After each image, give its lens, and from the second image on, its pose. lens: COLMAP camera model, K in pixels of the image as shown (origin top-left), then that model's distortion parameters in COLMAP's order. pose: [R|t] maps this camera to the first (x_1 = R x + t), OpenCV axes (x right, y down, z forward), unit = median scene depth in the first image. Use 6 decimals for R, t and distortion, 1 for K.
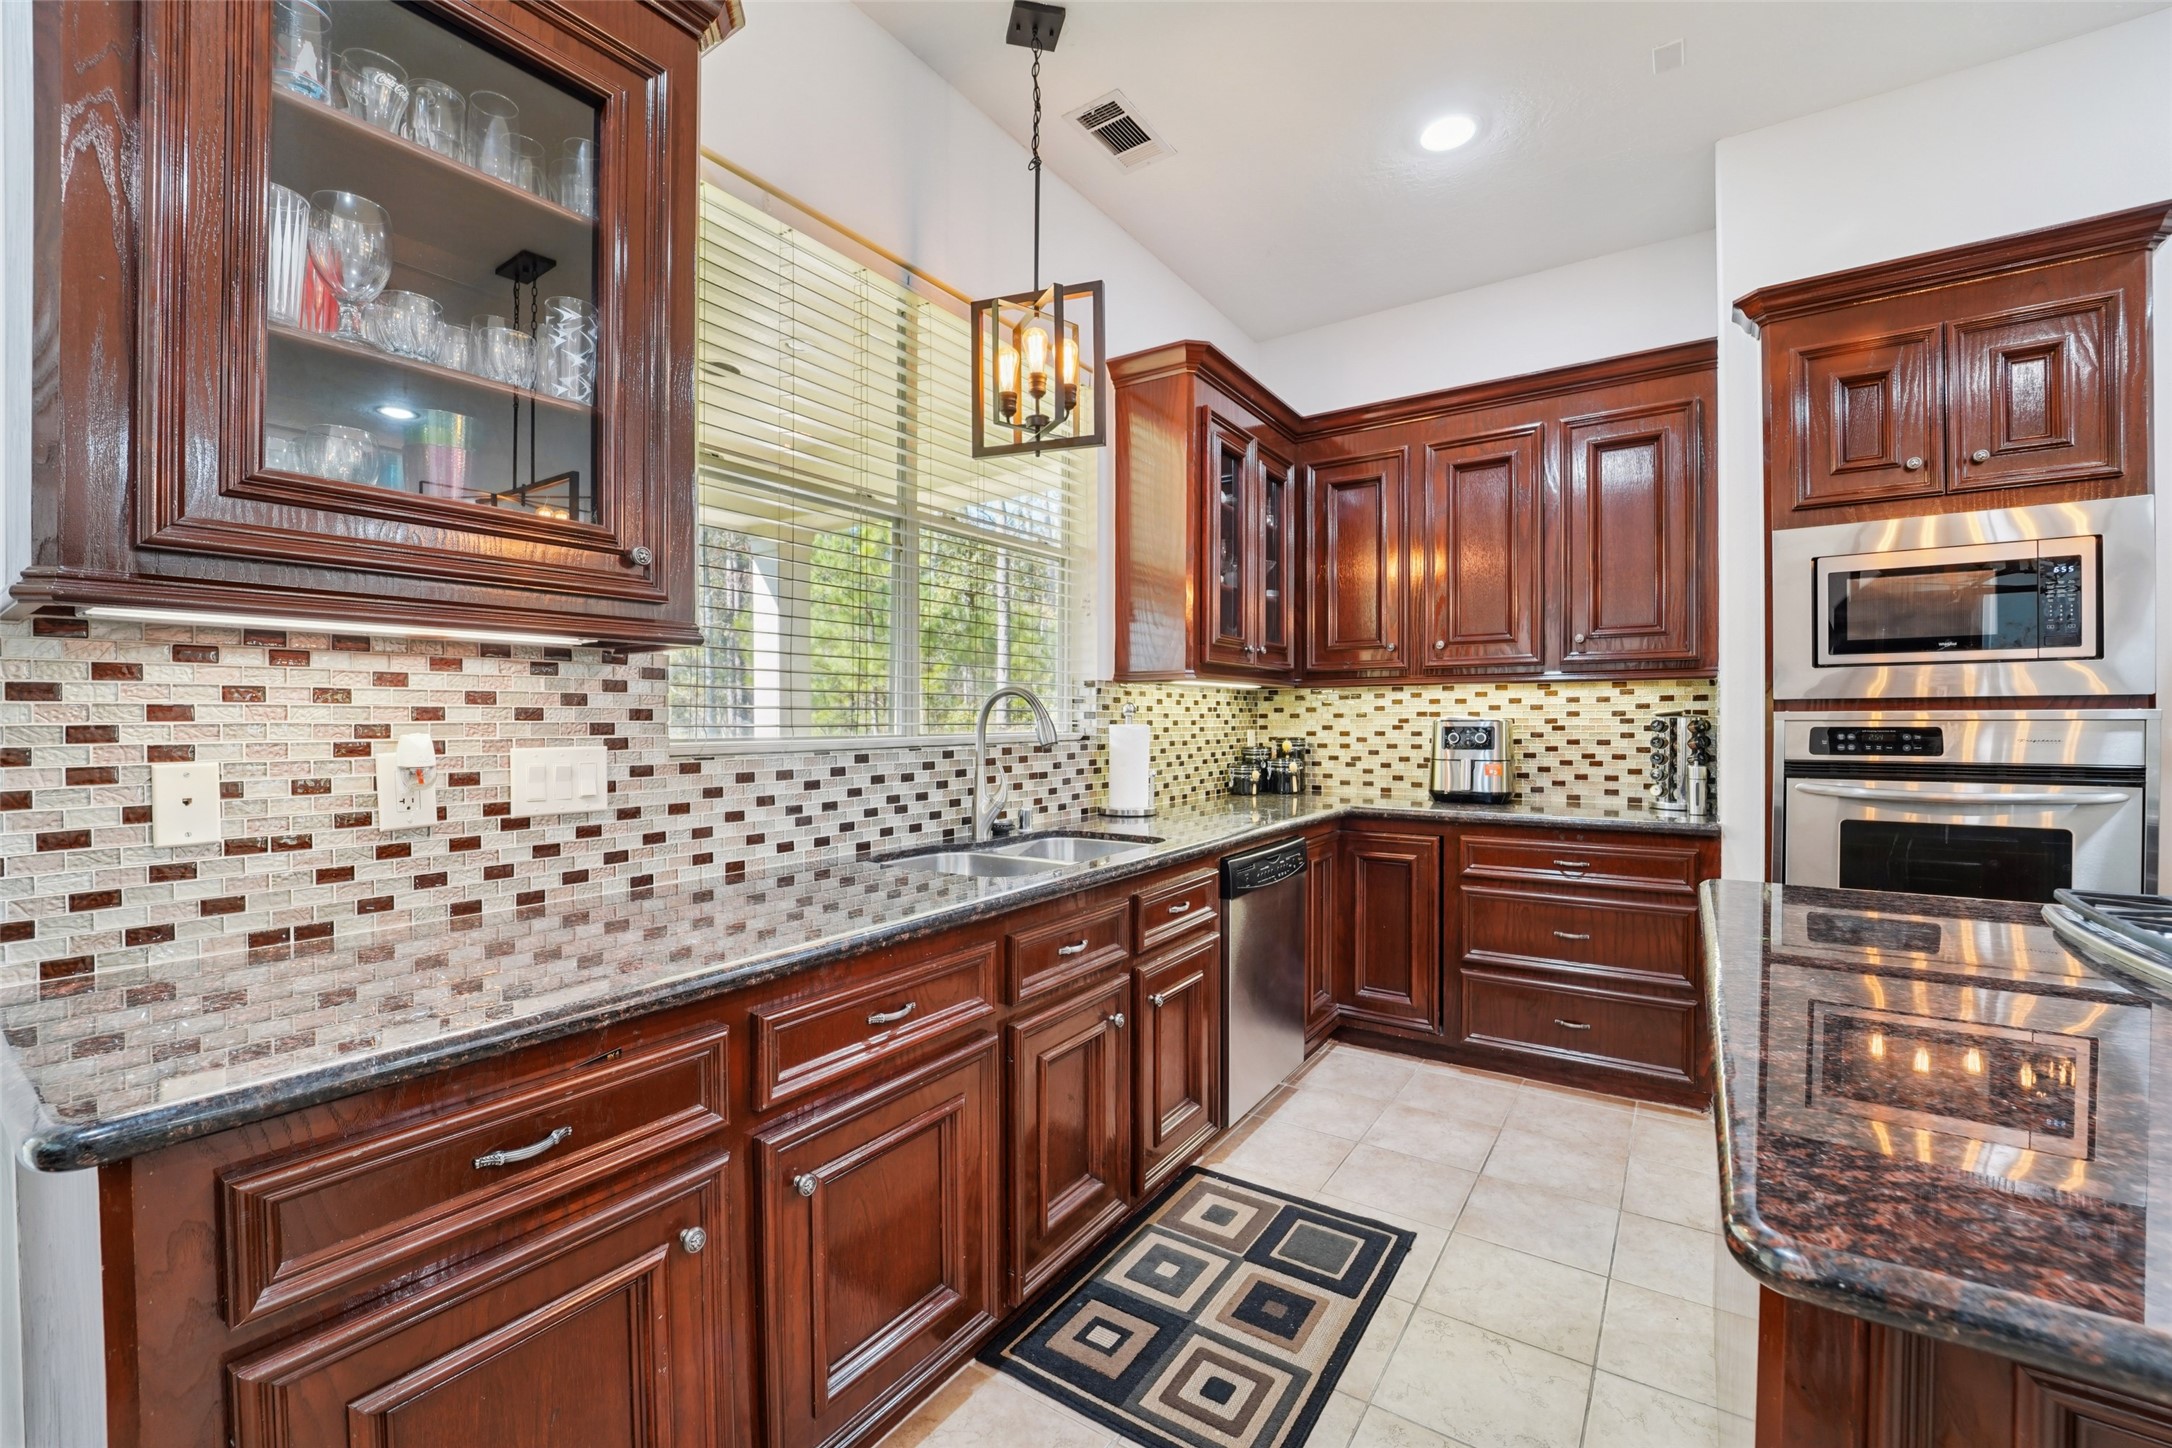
lens RADIAL K [[888.6, 0, 1077.8], [0, 888.6, 728.6], [0, 0, 1]] dist [-0.021816, -0.000496]
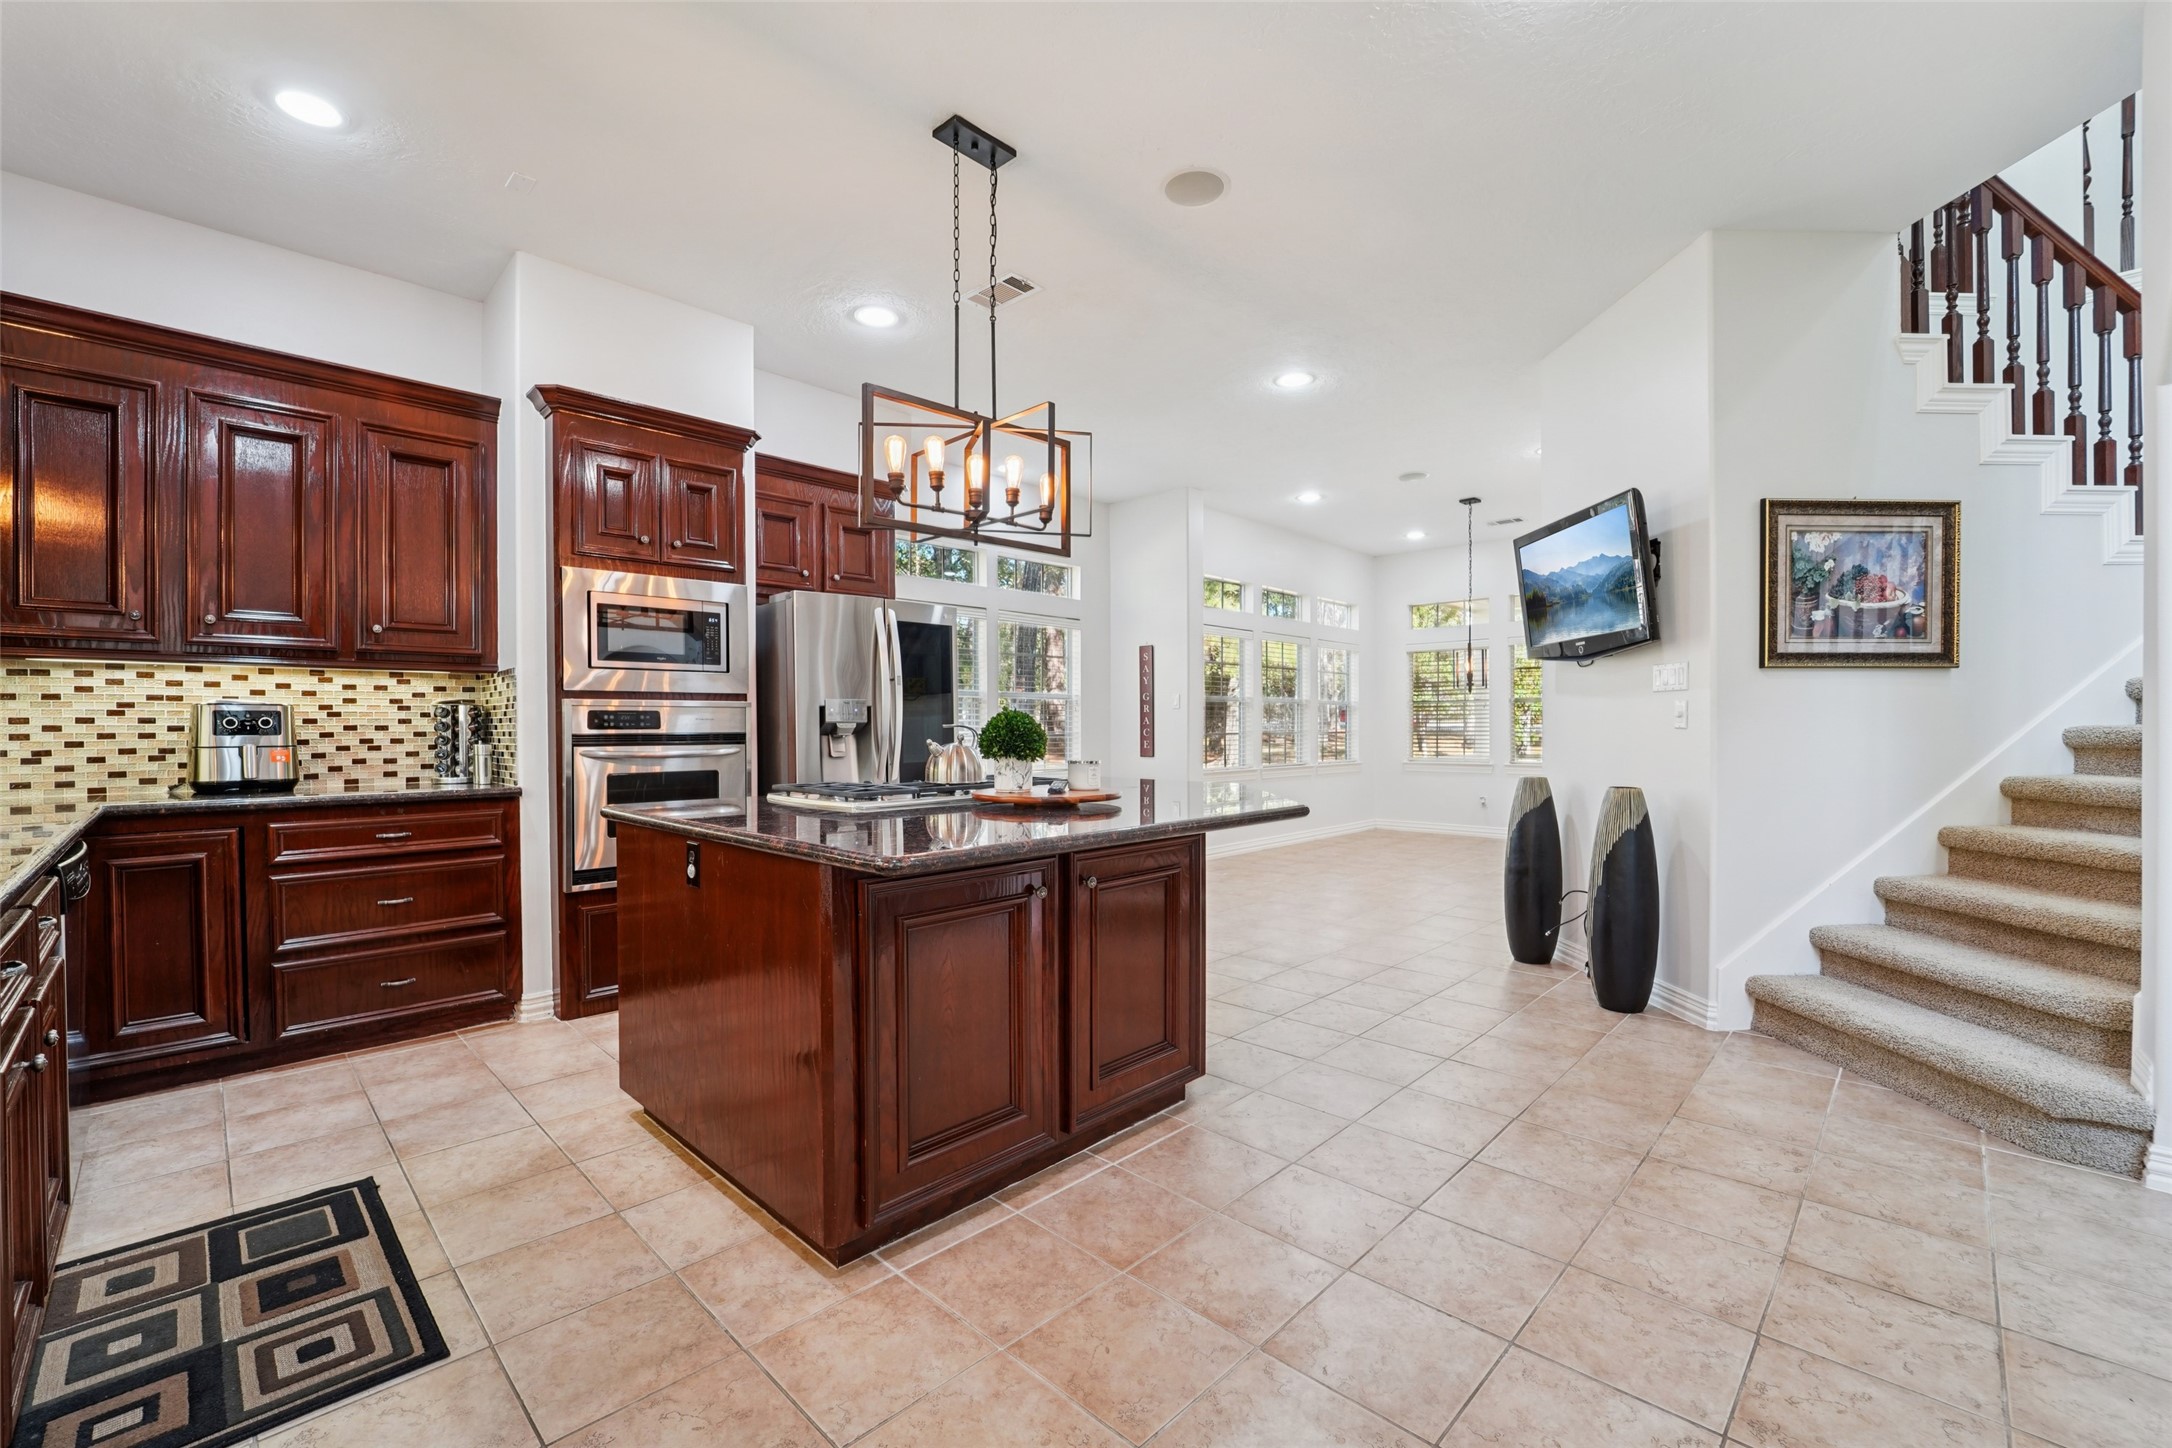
lens RADIAL K [[888.6, 0, 1077.8], [0, 888.6, 728.6], [0, 0, 1]] dist [-0.021816, -0.000496]
pose [[0.166289, -0.000651, 0.986077, -0.476322], [0.013013, 0.999914, -0.001534, 0.044027], [-0.985991, 0.013087, 0.166283, -0.018998]]
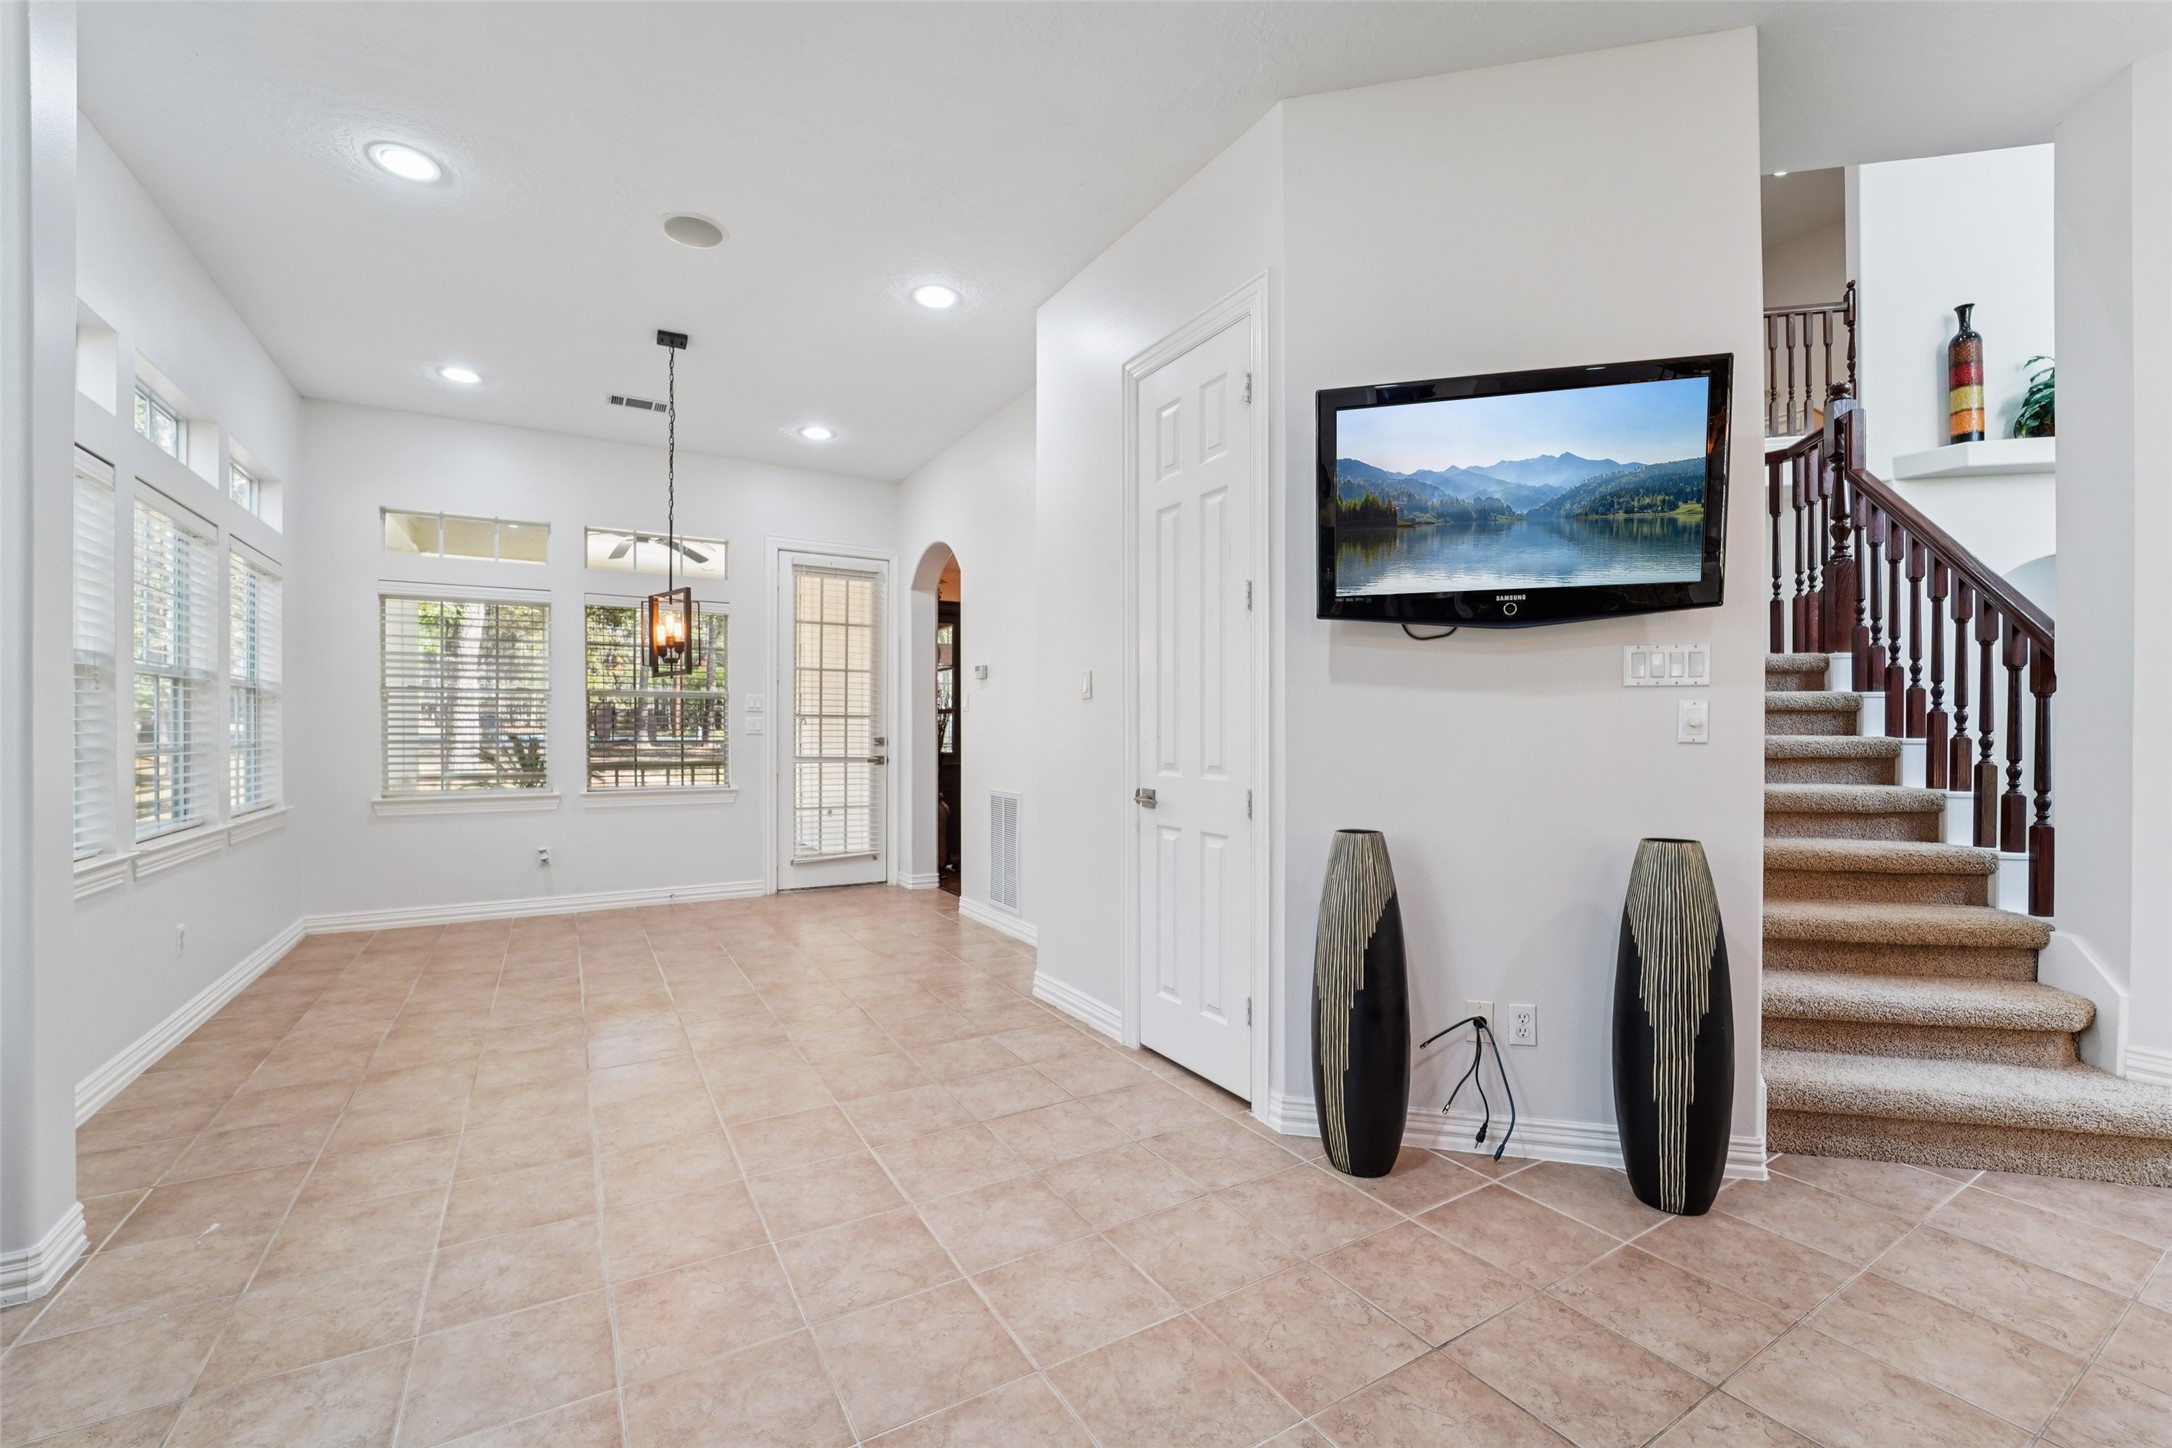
lens RADIAL K [[888.6, 0, 1077.8], [0, 888.6, 728.6], [0, 0, 1]] dist [-0.021816, -0.000496]
pose [[-0.908873, 0.001741, 0.417068, 1.460638], [0.006276, 0.999935, 0.009502, 0.024861], [-0.417025, 0.011254, -0.908825, 0.430182]]
